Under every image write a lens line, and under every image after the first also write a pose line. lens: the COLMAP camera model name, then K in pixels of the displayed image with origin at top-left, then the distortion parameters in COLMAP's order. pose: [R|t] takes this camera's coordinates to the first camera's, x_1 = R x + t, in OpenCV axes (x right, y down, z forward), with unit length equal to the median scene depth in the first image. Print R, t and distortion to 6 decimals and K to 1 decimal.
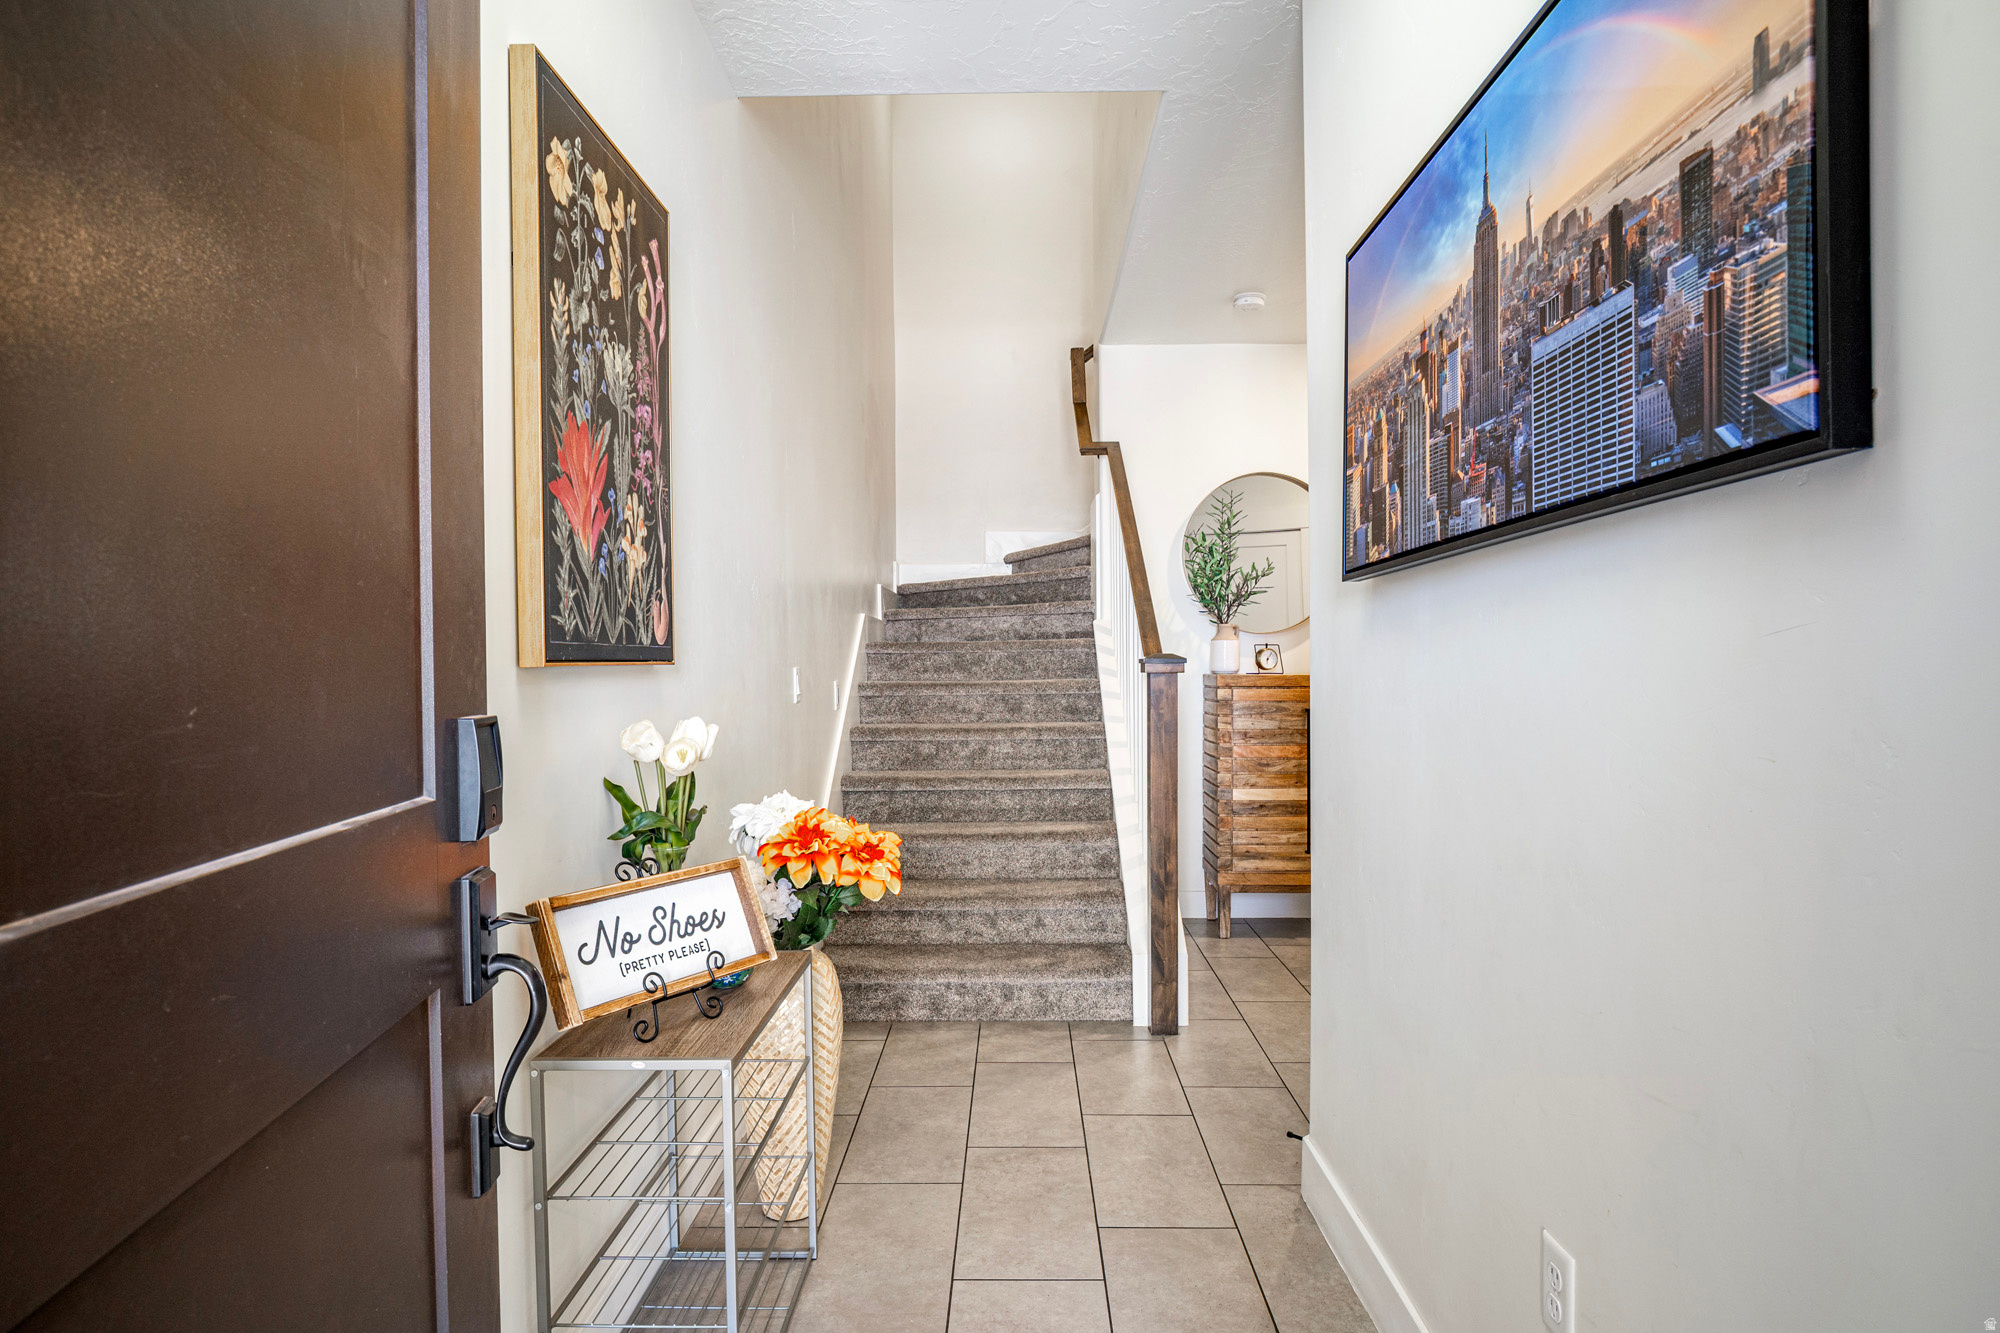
lens RADIAL K [[1143.1, 0, 997.6], [0, 1143.1, 669.5], [0, 0, 1]] dist [-0.000348, -0.000002]
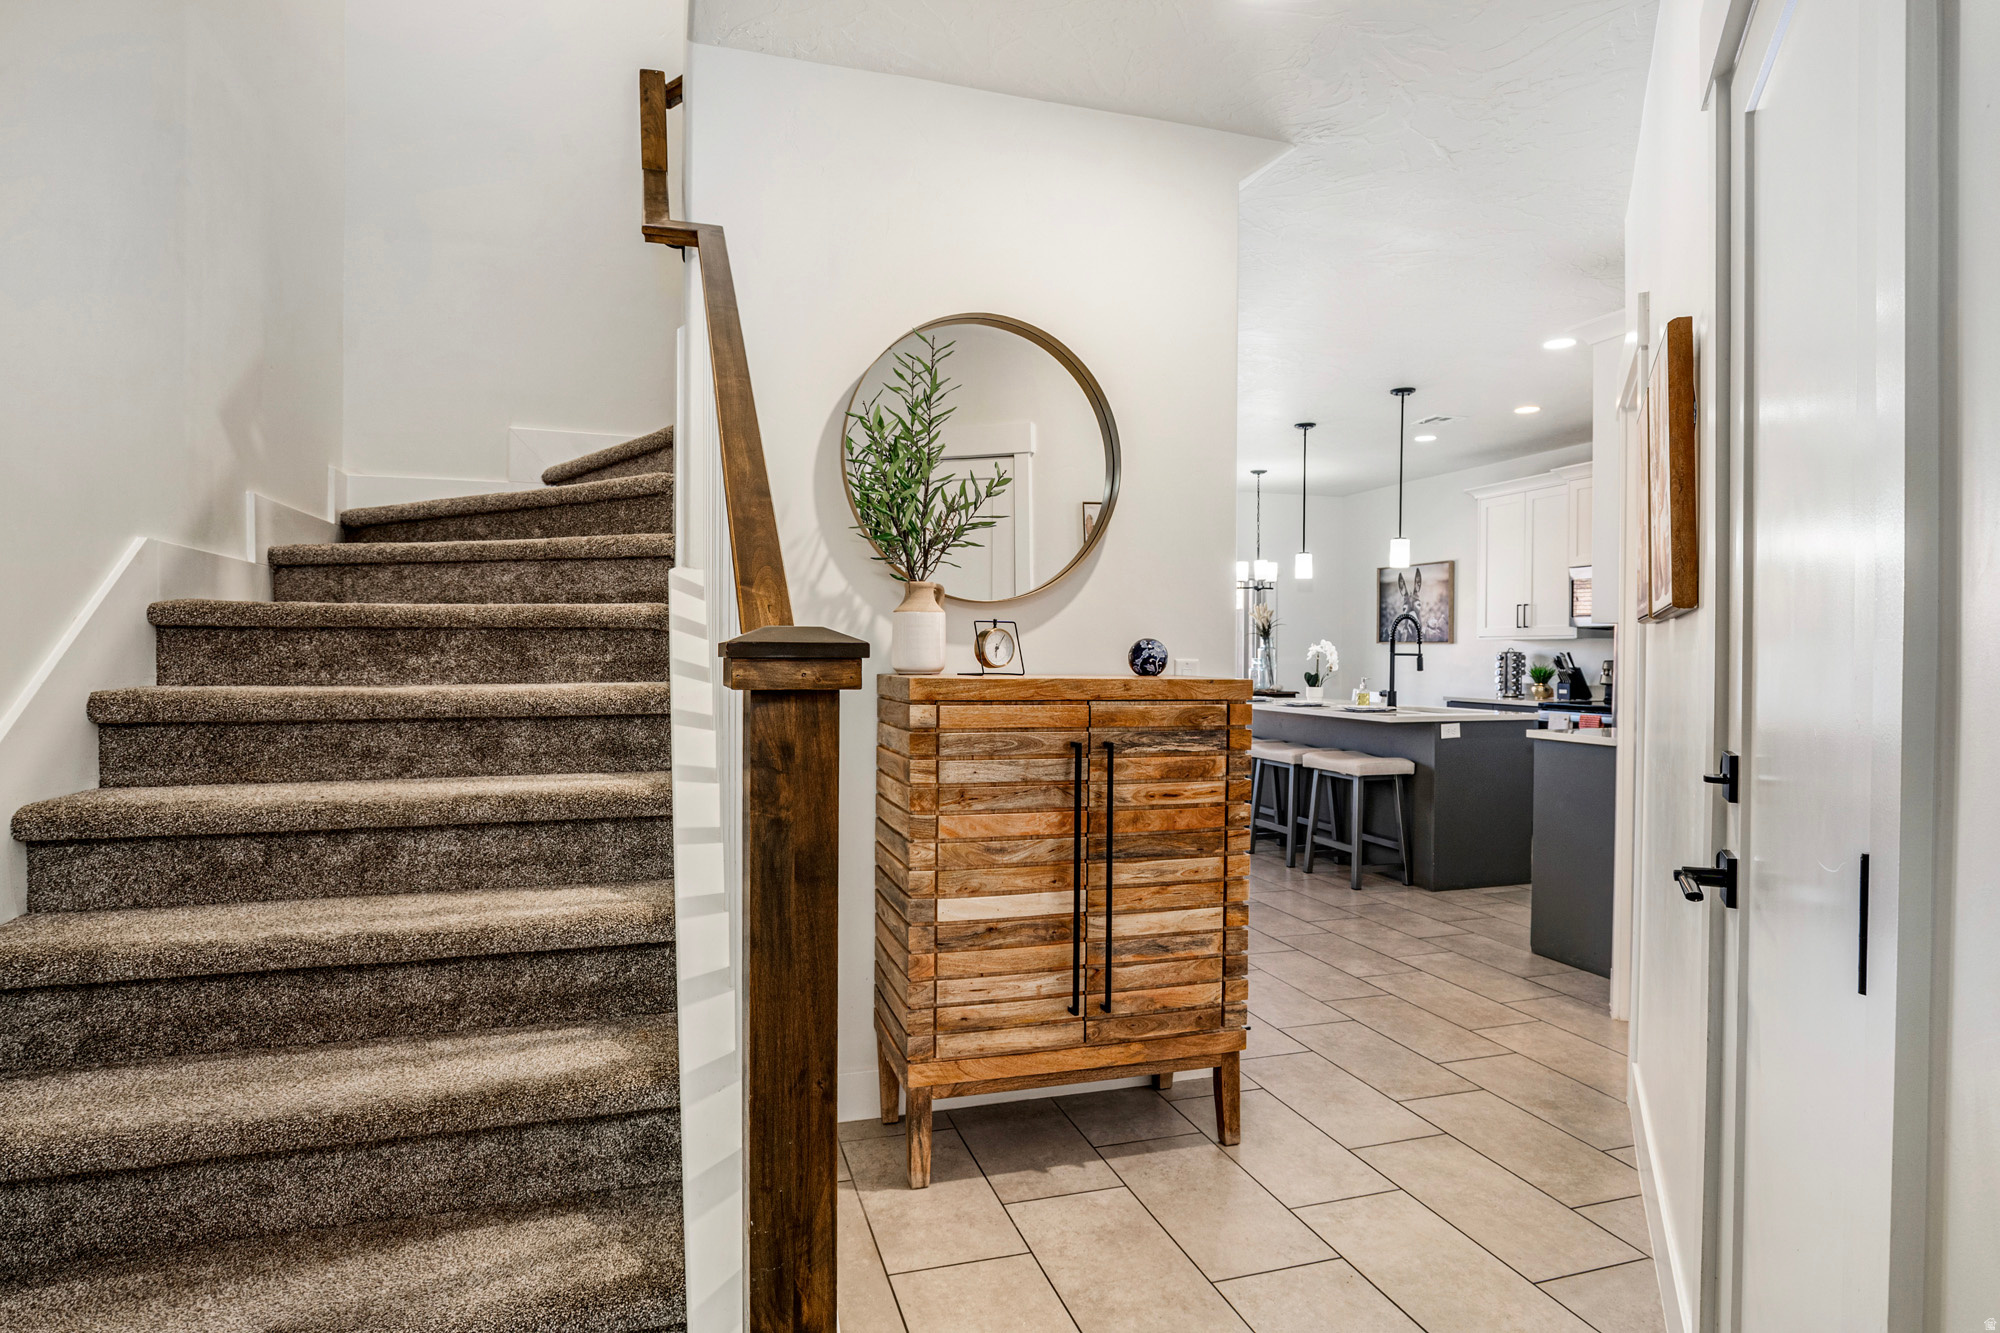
lens RADIAL K [[1087.3, 0, 1000.1], [0, 1087.3, 663.9], [0, 0, 1]] dist [-0.019500, -0.000198]
pose [[0.950223, 0.006355, 0.311507, 0.076703], [-0.008705, 0.999943, 0.006155, -0.004700], [-0.311450, -0.008561, 0.950224, 0.508579]]
